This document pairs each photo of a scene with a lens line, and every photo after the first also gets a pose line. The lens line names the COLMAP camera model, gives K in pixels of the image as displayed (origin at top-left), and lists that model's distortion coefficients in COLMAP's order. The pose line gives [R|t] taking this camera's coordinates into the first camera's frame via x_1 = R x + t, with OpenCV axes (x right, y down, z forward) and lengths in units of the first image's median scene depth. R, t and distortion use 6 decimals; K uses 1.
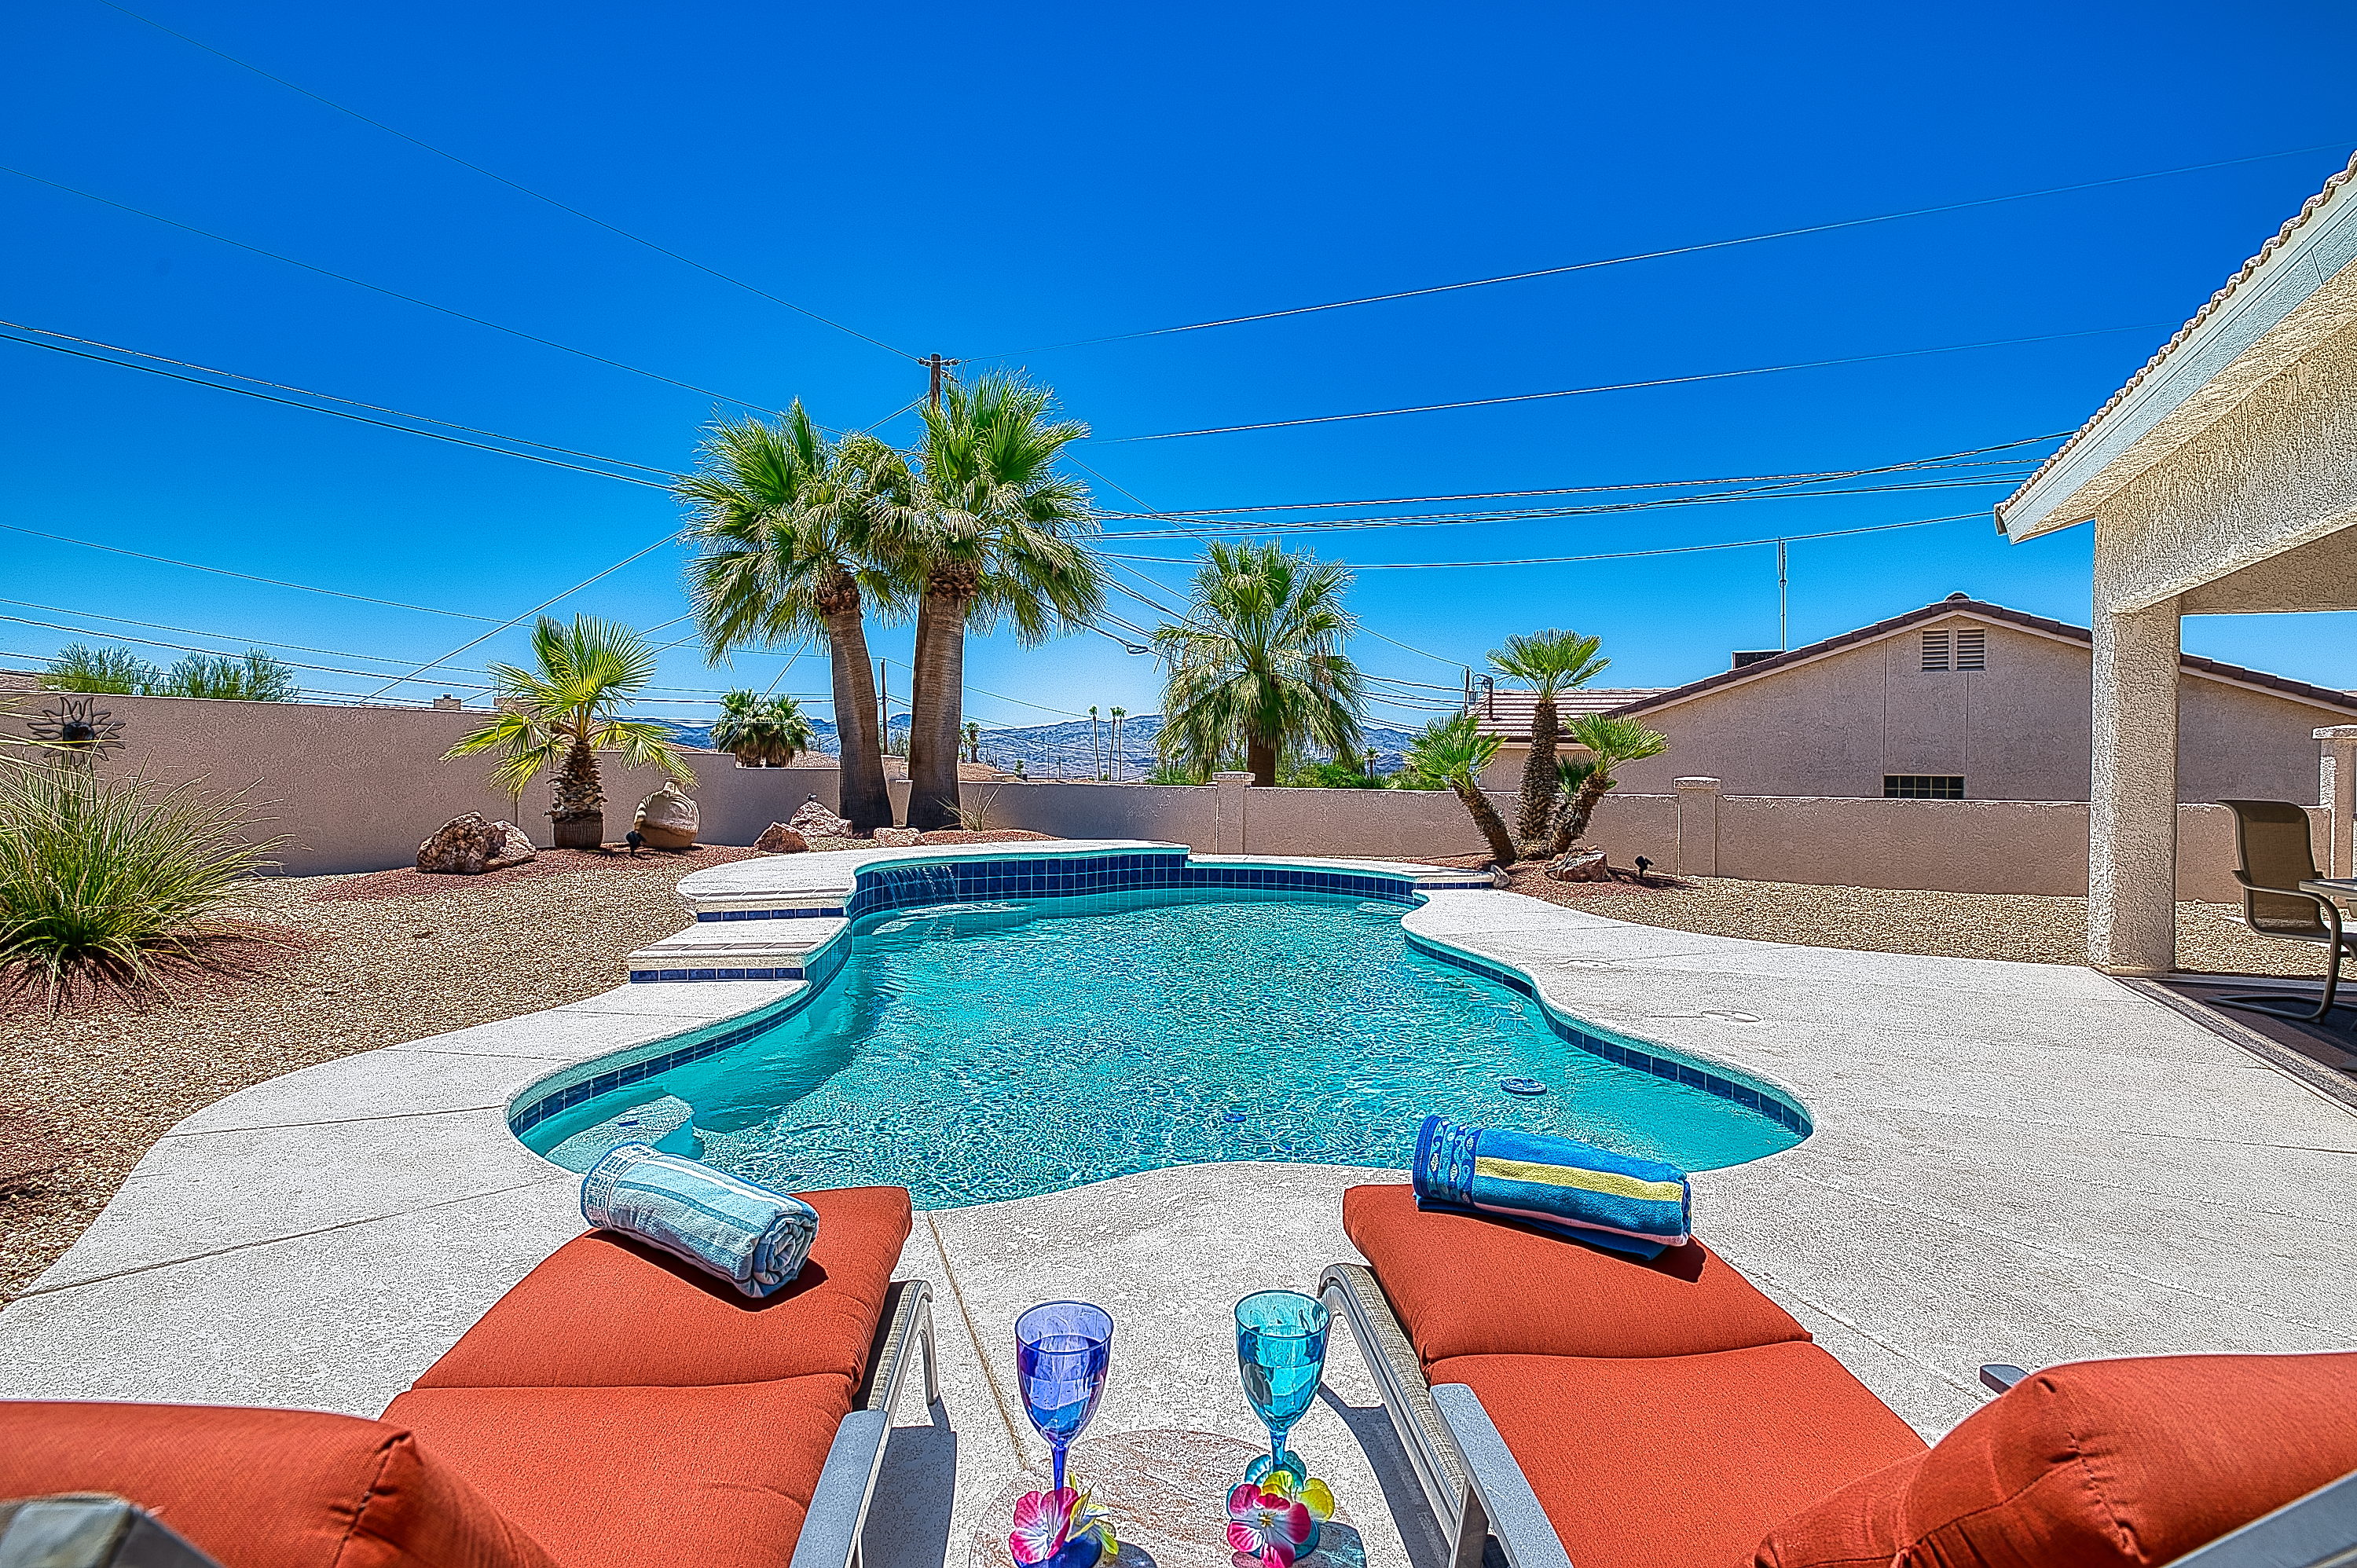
lens RADIAL K [[1152.3, 0, 1189.5], [0, 1152.3, 776.4], [0, 0, 1]] dist [-0.010704, -0.004861]
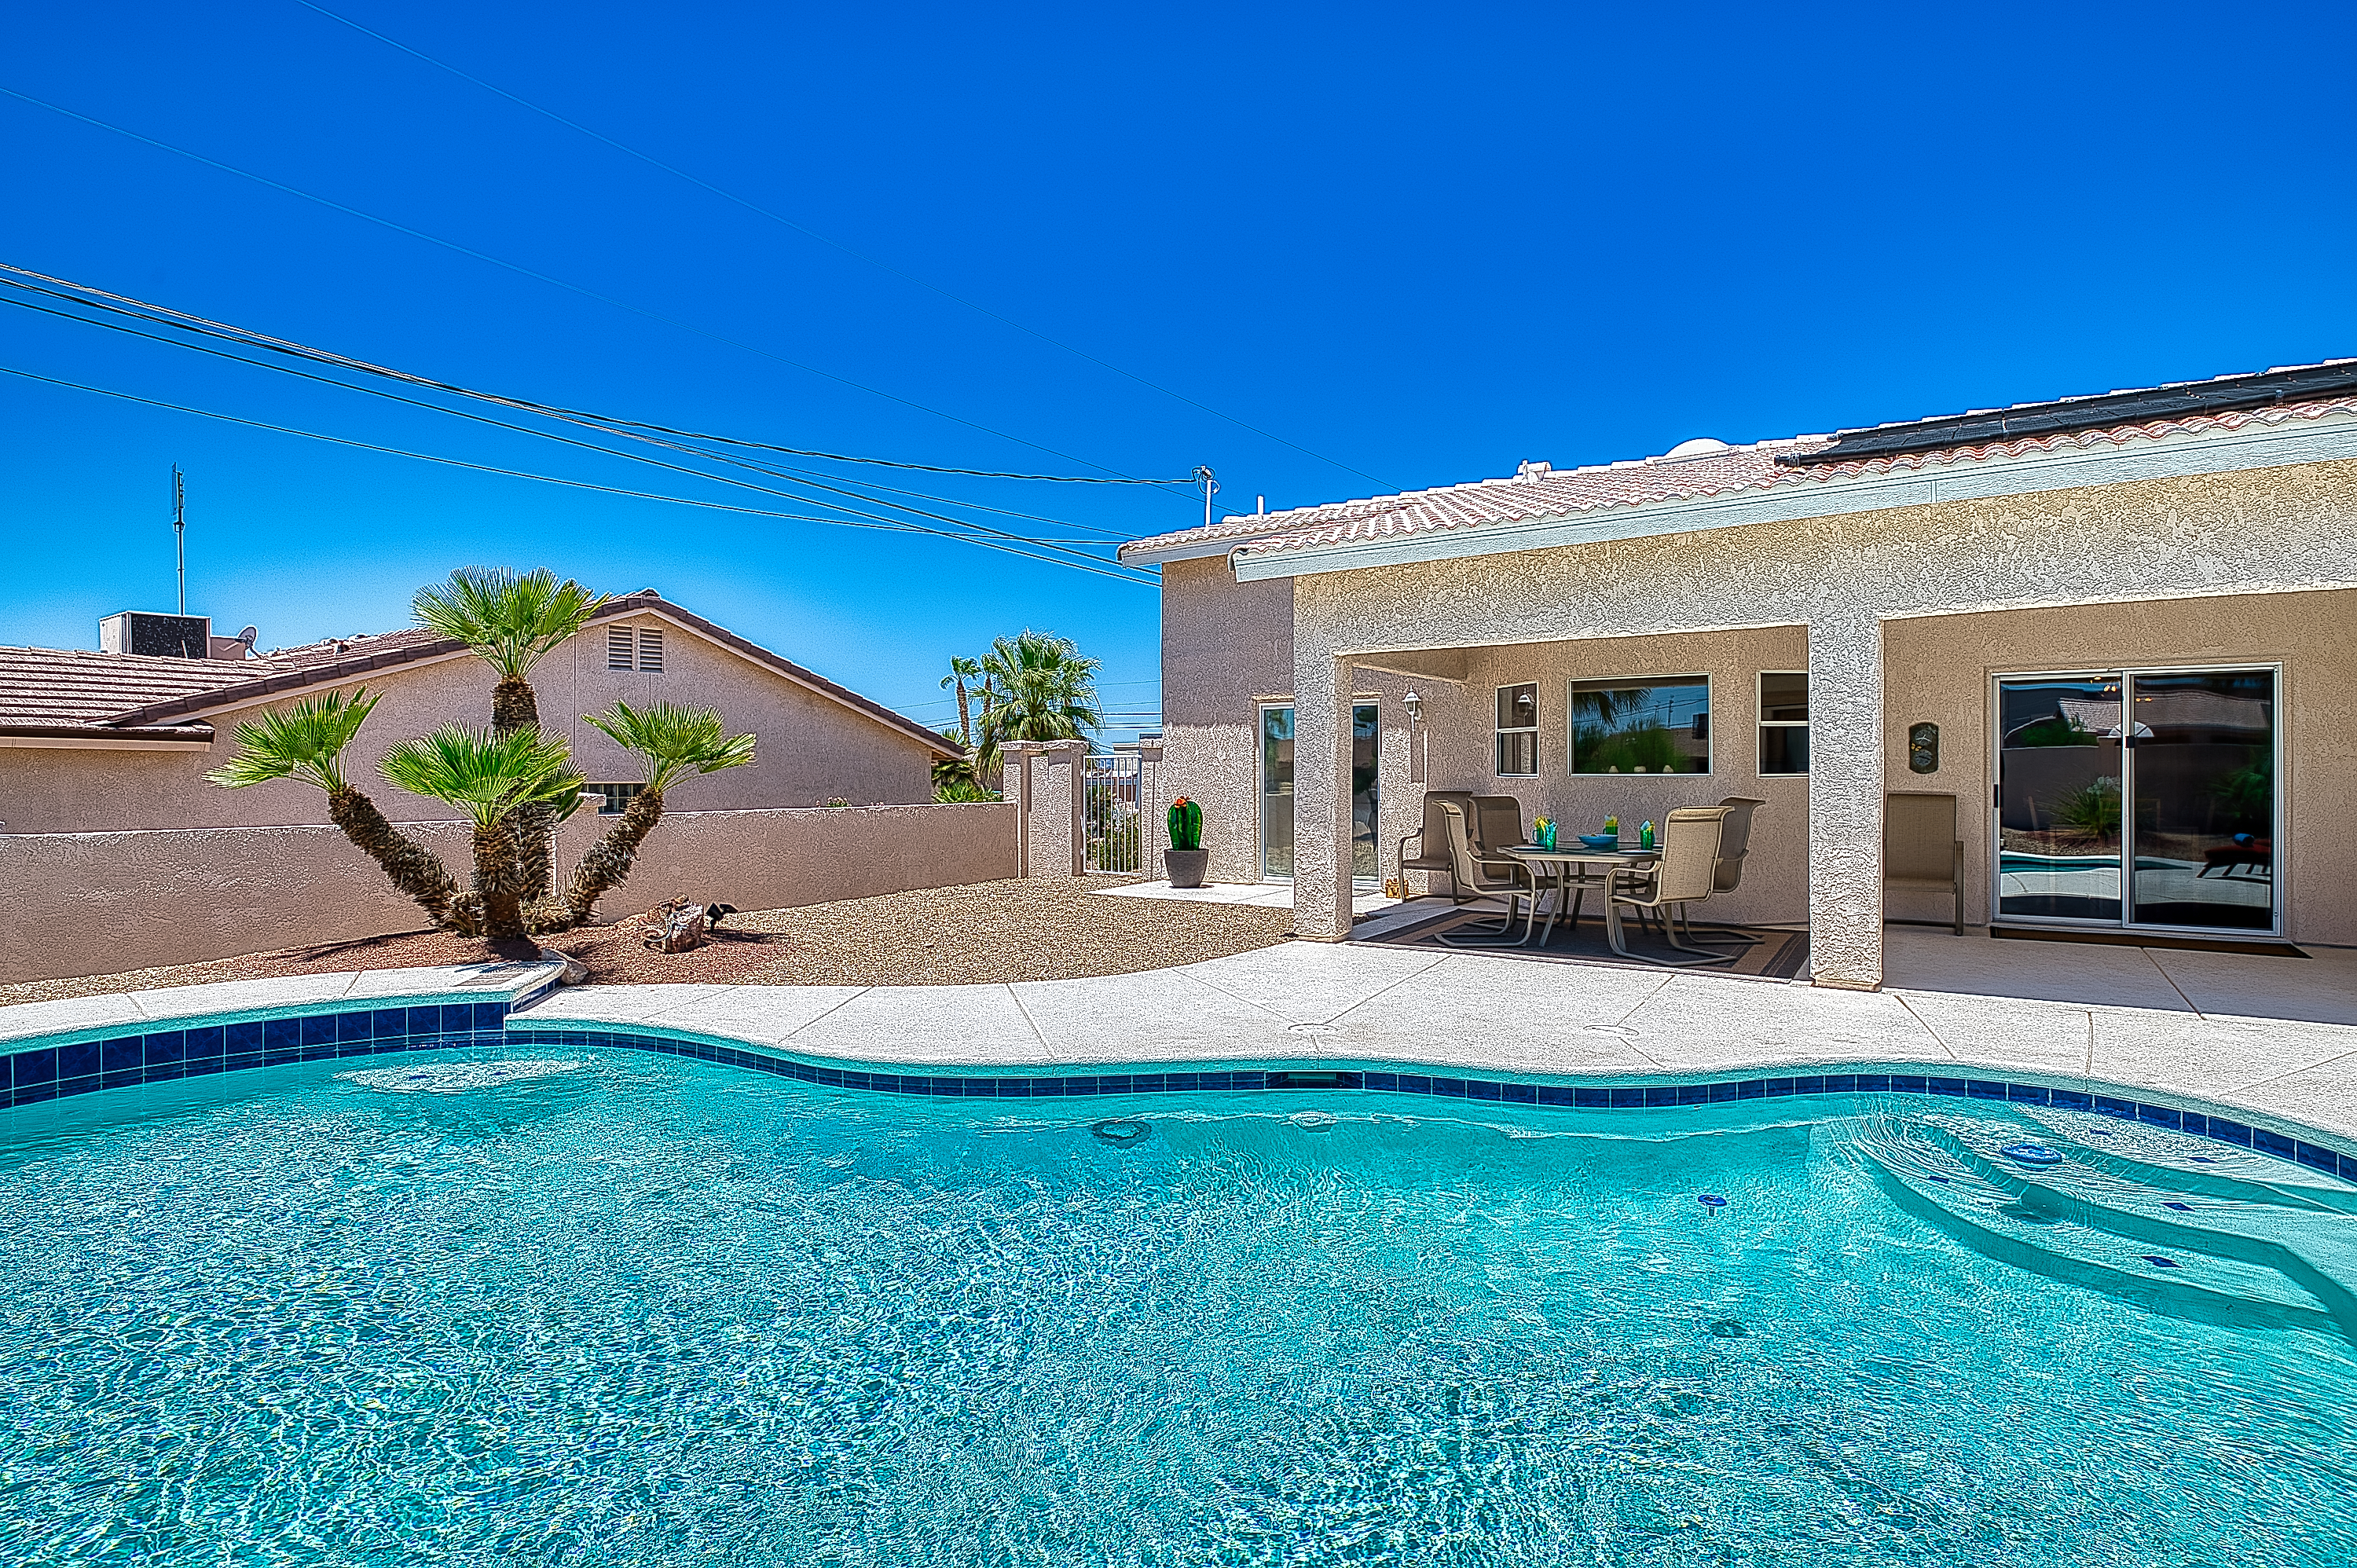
lens RADIAL K [[1152.3, 0, 1186.9], [0, 1152.3, 769.0], [0, 0, 1]] dist [-0.010704, -0.004861]
pose [[0.156365, -0.006750, 0.987676, -0.209697], [0.013503, 0.999898, 0.004696, -0.011554], [-0.987607, 0.012603, 0.156441, 0.450034]]
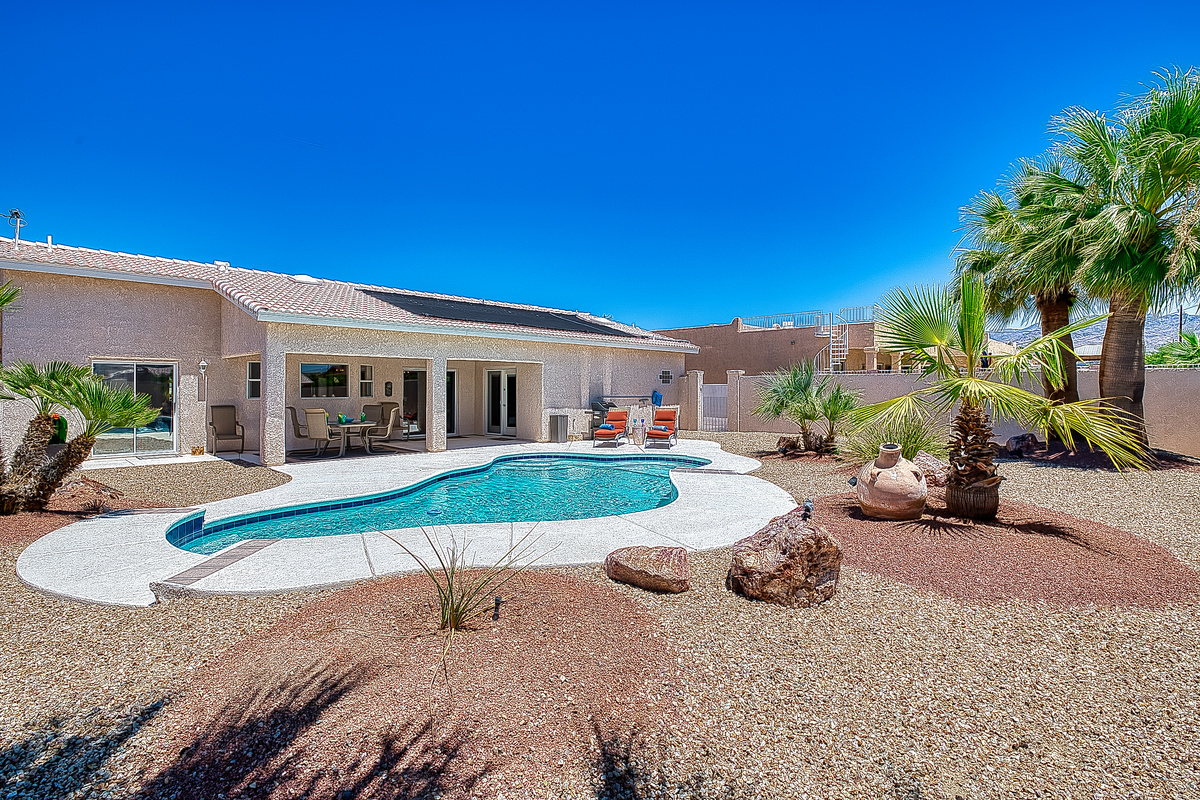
lens RADIAL K [[586.7, 0, 625.3], [0, 586.7, 389.8], [0, 0, 1]] dist [-0.010704, -0.004861]
pose [[-0.955756, -0.011528, 0.293935, -0.269049], [-0.007819, 0.999874, 0.013791, -0.031375], [-0.294057, 0.010883, -0.955726, 1.051059]]
